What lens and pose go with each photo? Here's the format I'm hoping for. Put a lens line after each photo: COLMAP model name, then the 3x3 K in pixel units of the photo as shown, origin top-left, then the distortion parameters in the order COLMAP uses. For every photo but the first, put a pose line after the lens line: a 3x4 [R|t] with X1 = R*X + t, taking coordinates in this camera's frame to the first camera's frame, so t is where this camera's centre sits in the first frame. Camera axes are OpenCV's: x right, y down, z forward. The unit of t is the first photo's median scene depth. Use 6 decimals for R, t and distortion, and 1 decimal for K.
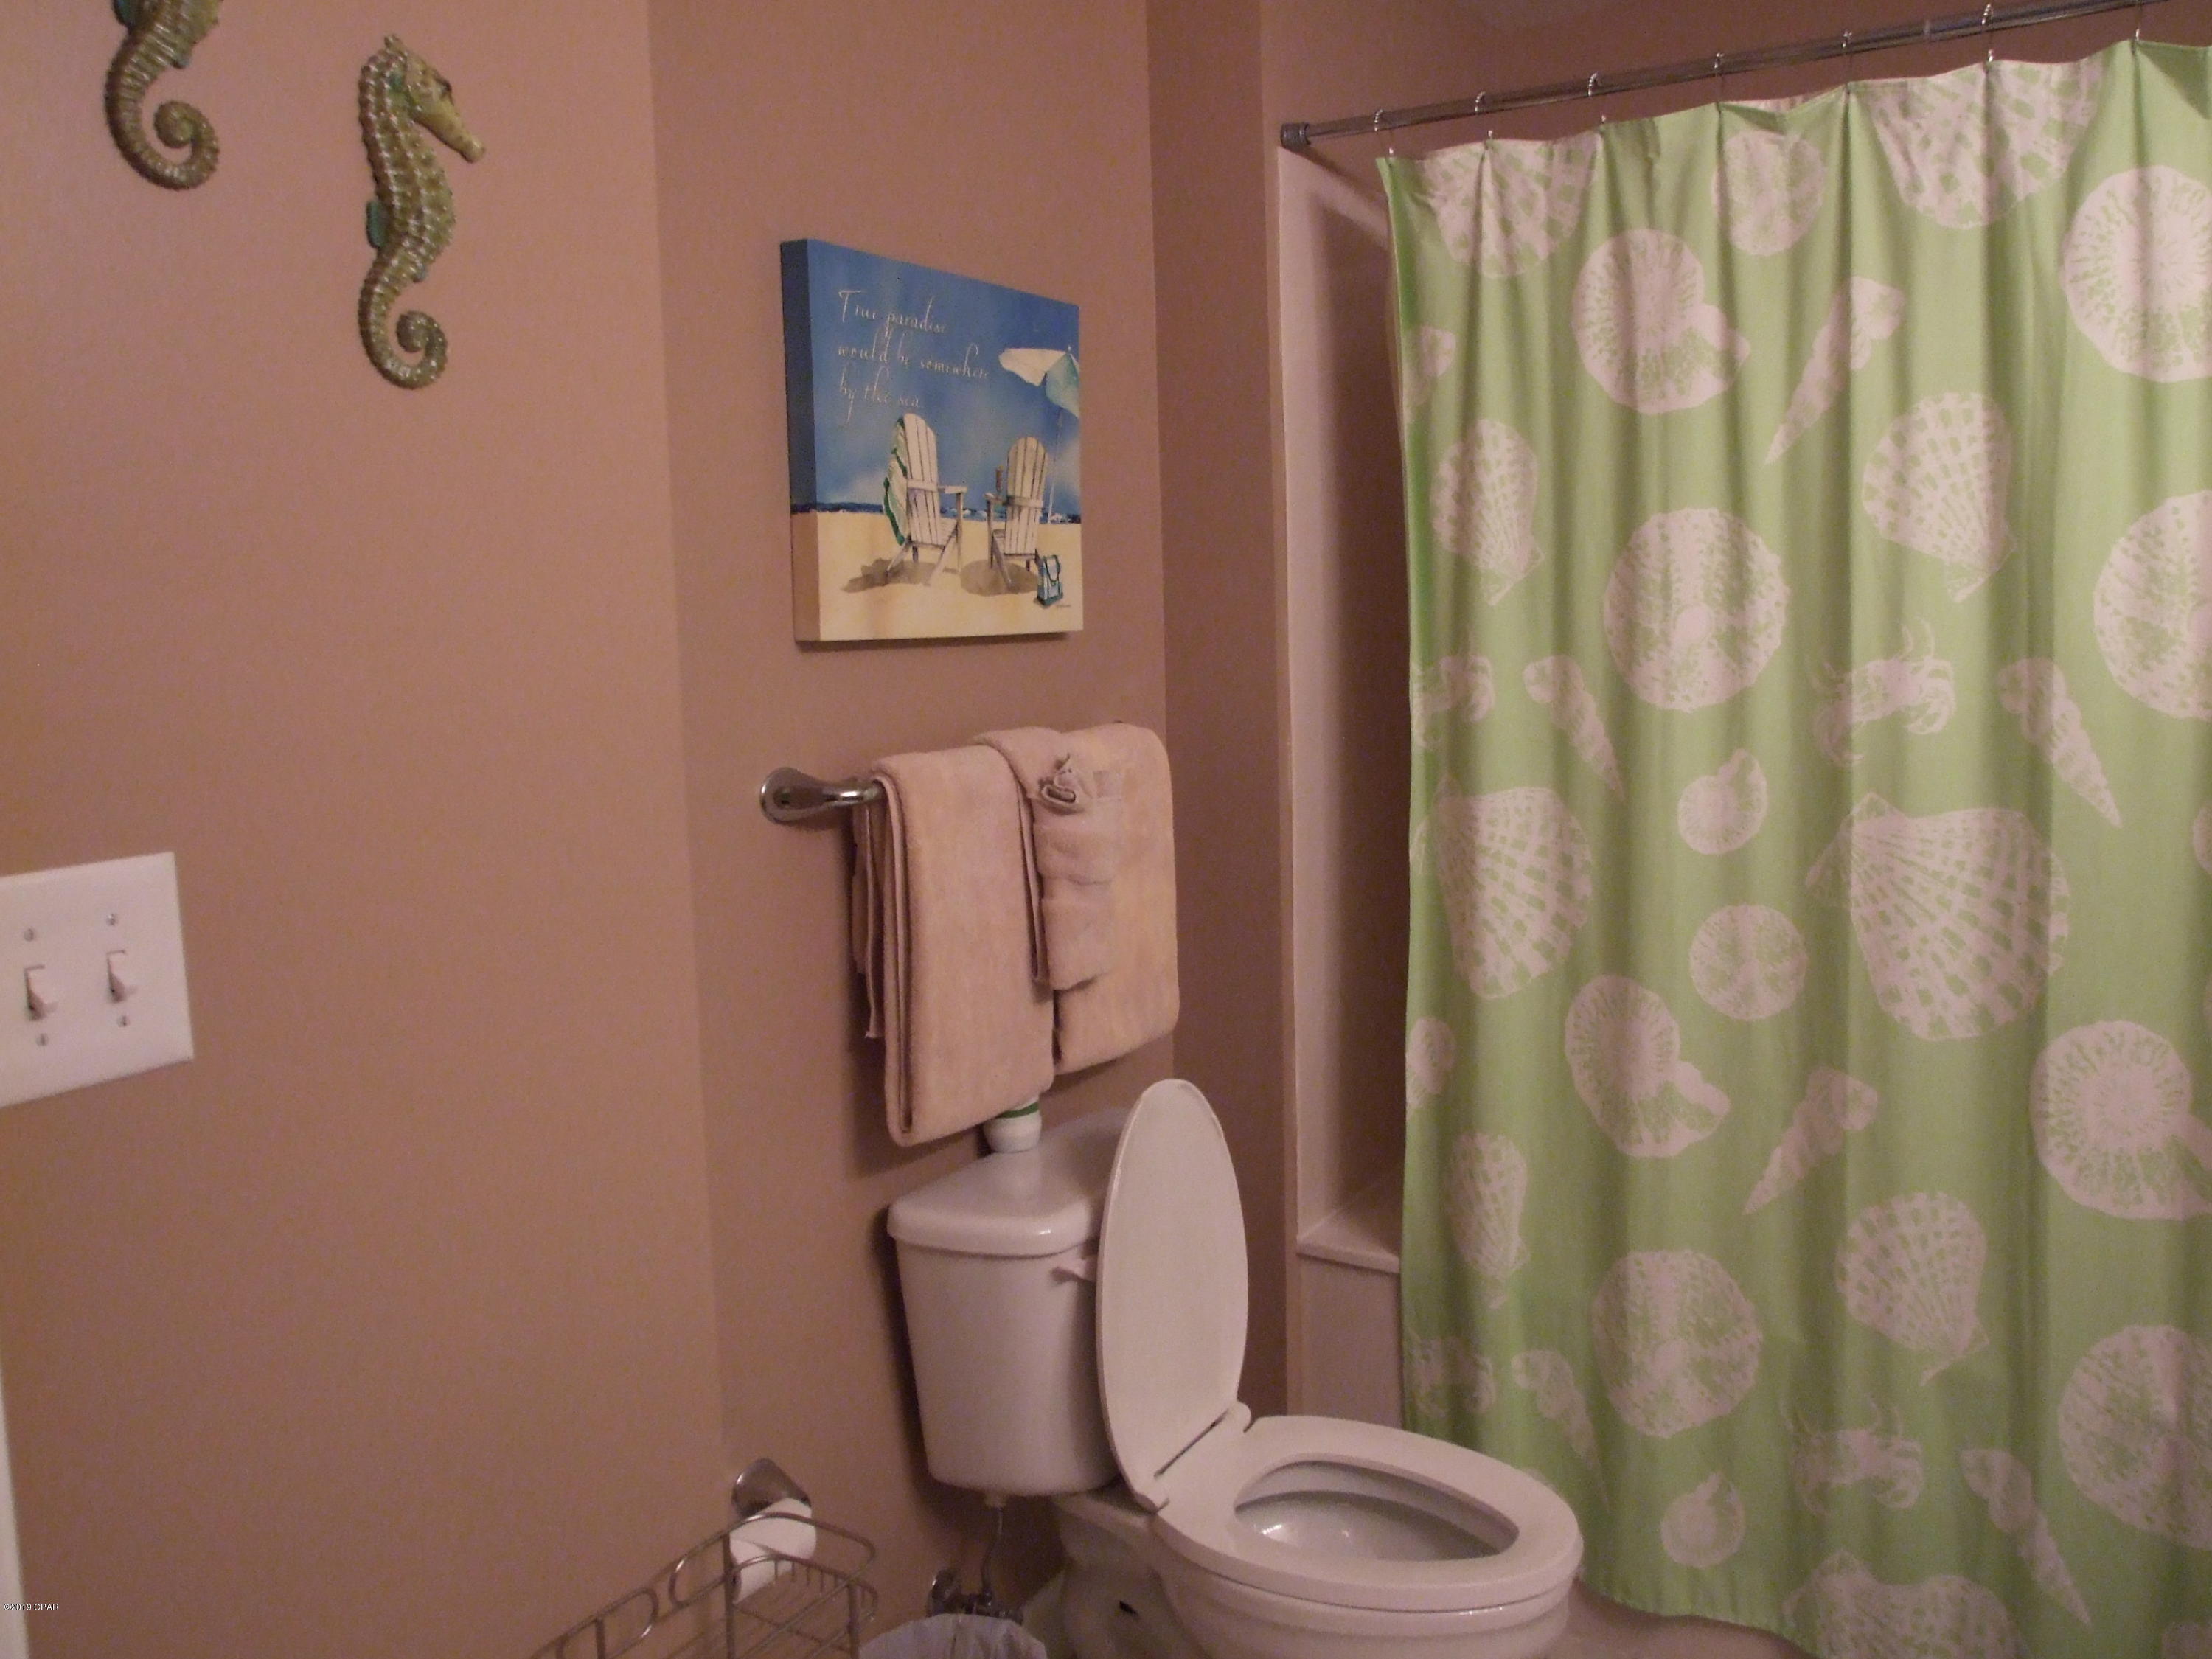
lens RADIAL K [[1816.4, 0, 1106.0], [0, 1816.4, 829.5], [0, 0, 1]] dist [-0.000148, 0.075083]
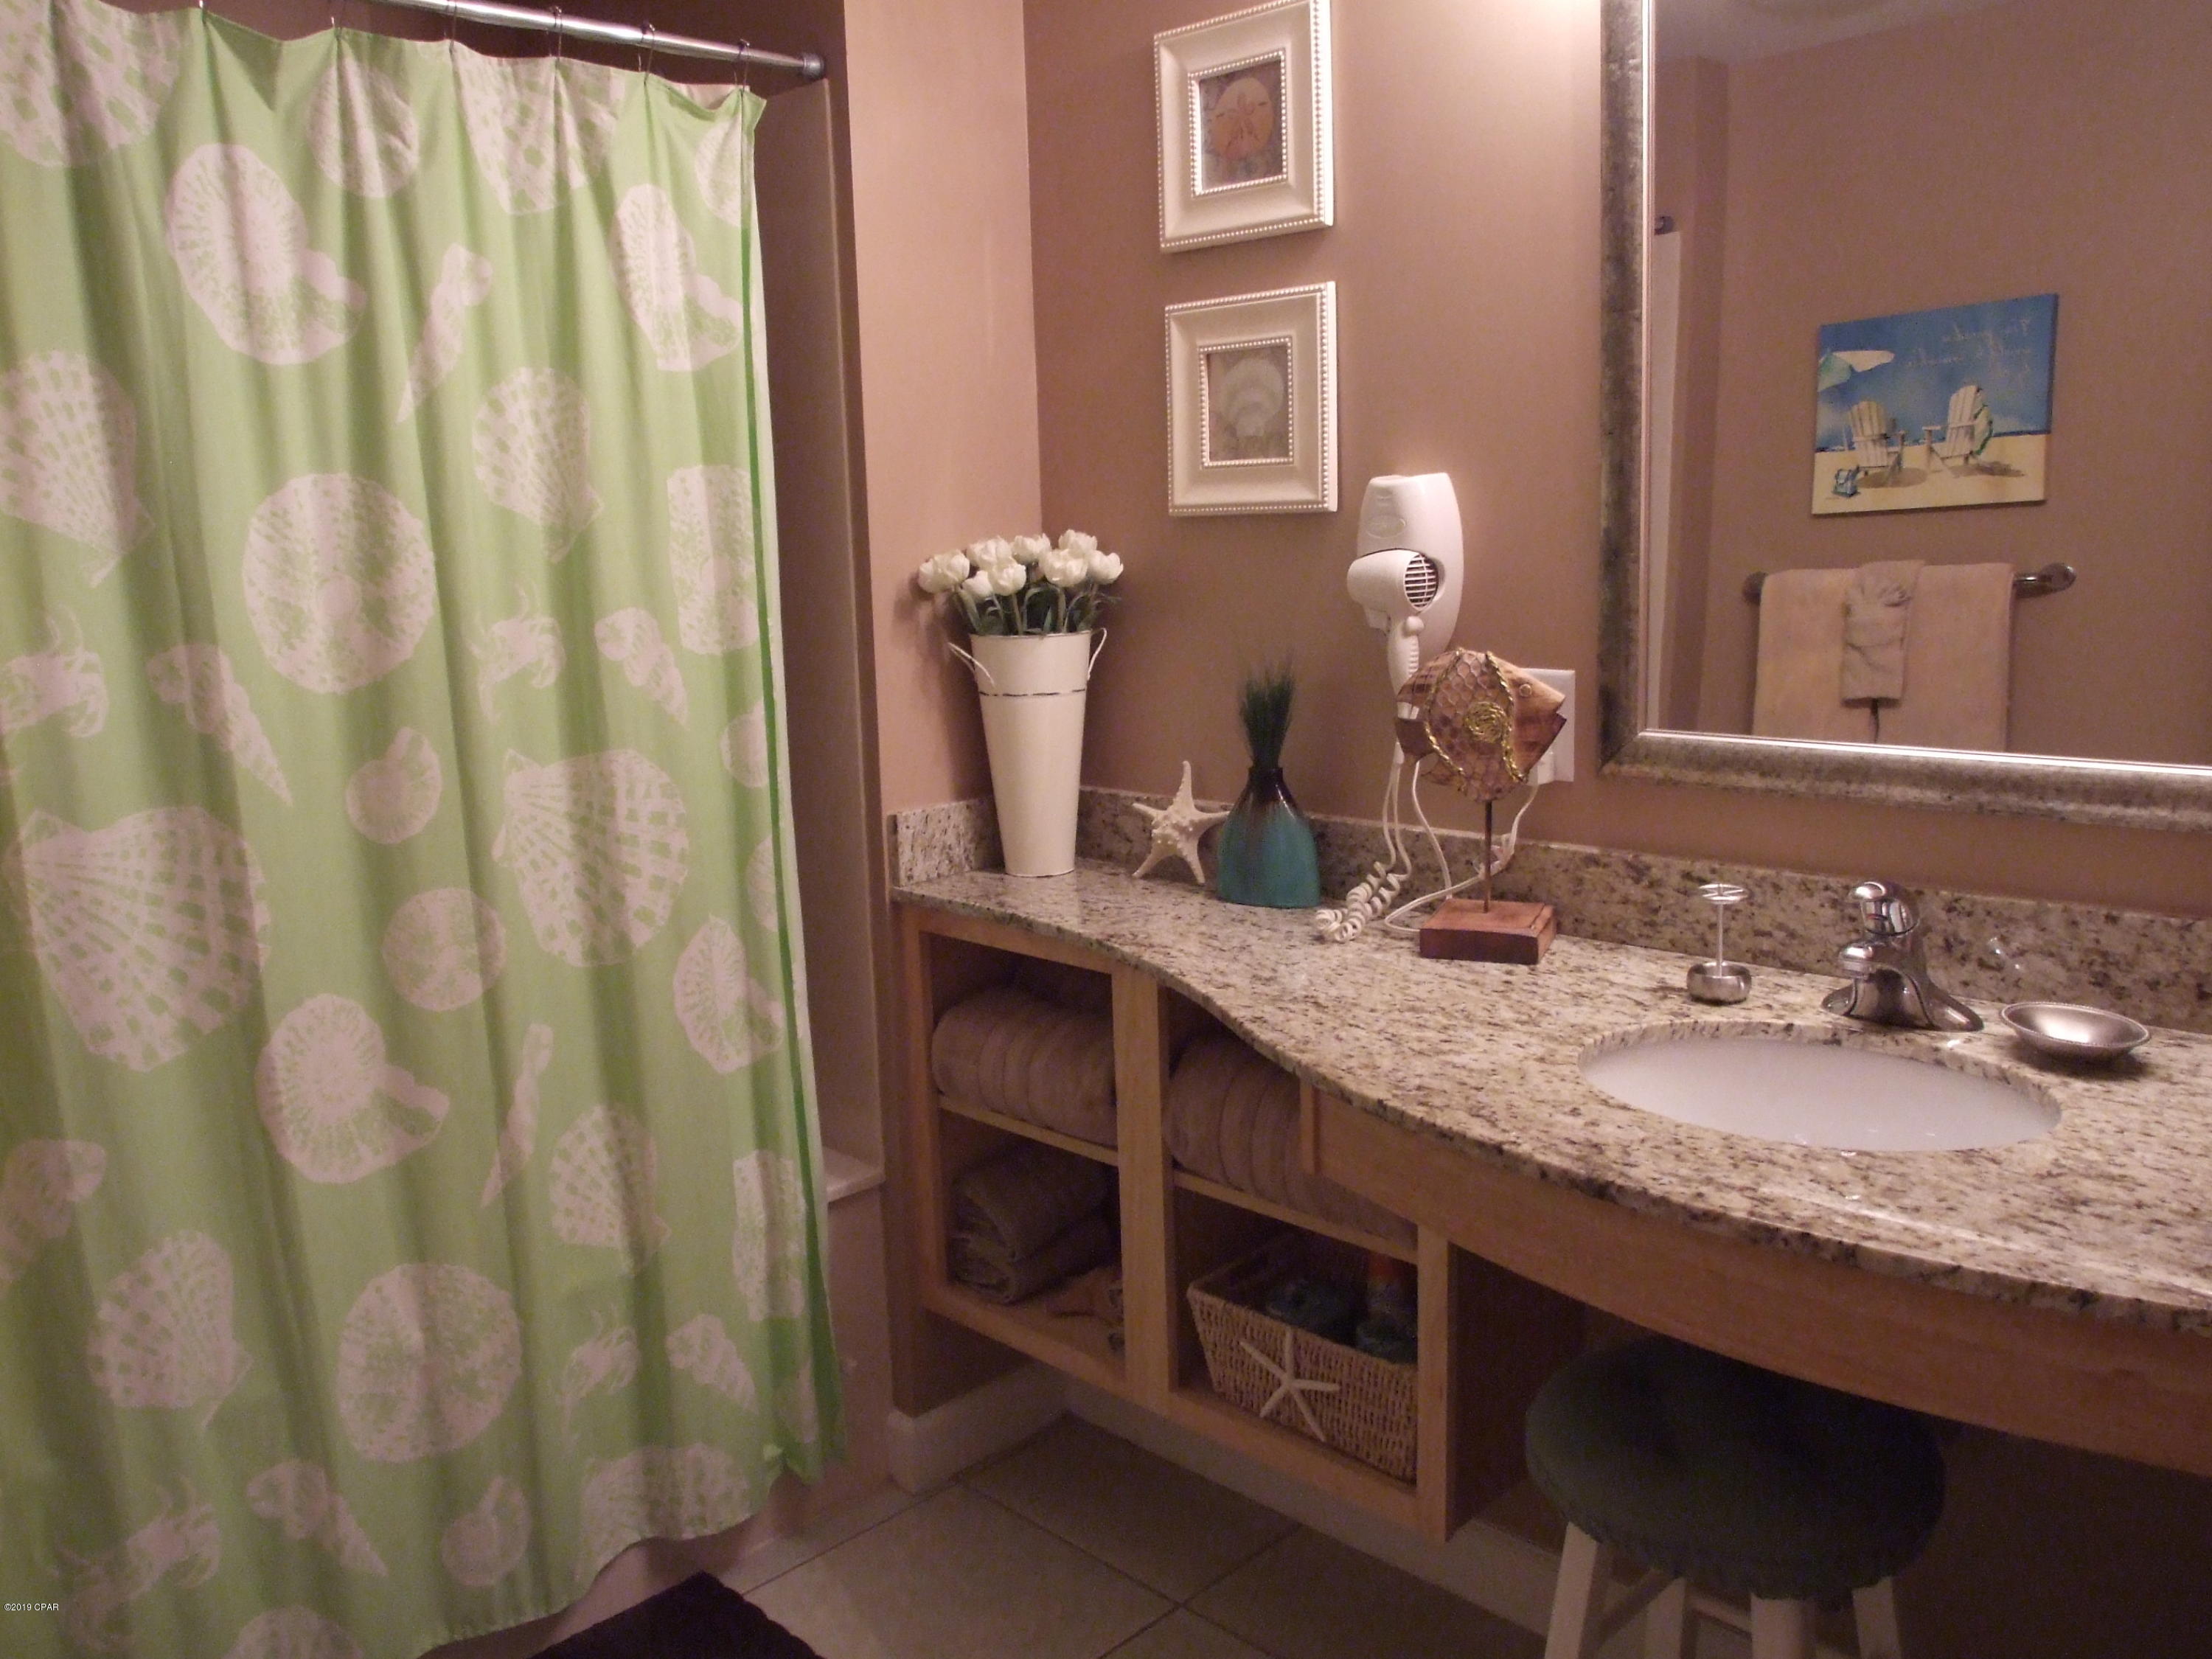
lens RADIAL K [[1839.0, 0, 1106.0], [0, 1839.0, 829.5], [0, 0, 1]] dist [0.026382, 0.005124]
pose [[0.267468, -0.151480, 0.951585, -0.289492], [0.156096, 0.981333, 0.112340, -0.032519], [-0.950839, 0.118491, 0.286120, 0.280073]]
